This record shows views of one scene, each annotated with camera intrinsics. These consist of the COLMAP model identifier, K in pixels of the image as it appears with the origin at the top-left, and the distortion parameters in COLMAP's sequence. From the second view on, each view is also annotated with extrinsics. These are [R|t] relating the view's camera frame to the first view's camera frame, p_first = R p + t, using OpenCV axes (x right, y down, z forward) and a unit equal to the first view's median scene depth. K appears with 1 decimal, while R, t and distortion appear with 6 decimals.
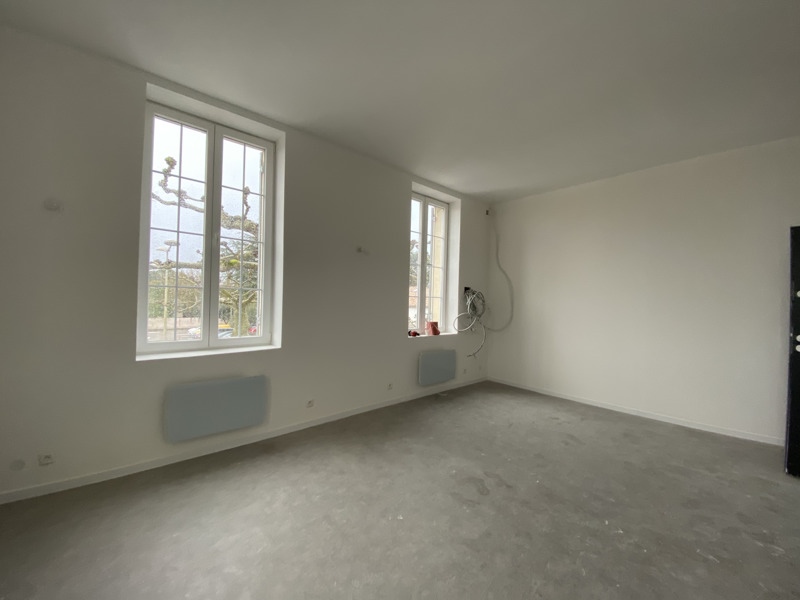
lens RADIAL K [[321.5, 0, 391.7], [0, 321.5, 298.5], [0, 0, 1]] dist [-0.008952, -0.008702]
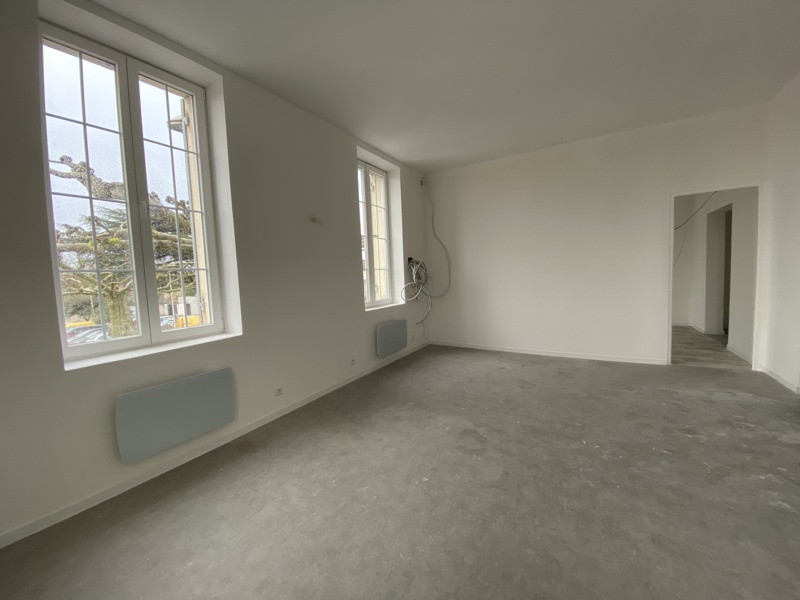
lens RADIAL K [[321.5, 0, 393.8], [0, 321.5, 298.6], [0, 0, 1]] dist [-0.008952, -0.008702]
pose [[0.952706, -0.082994, 0.292340, -0.211715], [0.059724, 0.994359, 0.087658, 0.005495], [-0.297966, -0.066052, 0.952288, 0.055724]]
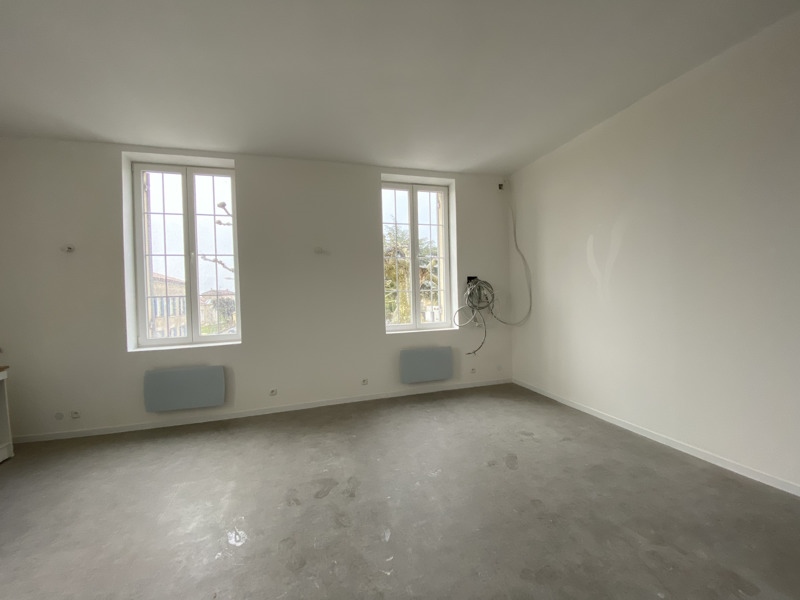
lens RADIAL K [[321.5, 0, 389.6], [0, 321.5, 297.7], [0, 0, 1]] dist [-0.008952, -0.008702]
pose [[0.907502, -0.052839, -0.416710, 0.678867], [0.057143, 0.998364, -0.002149, 0.022252], [0.416142, -0.021861, 0.909037, 0.171268]]
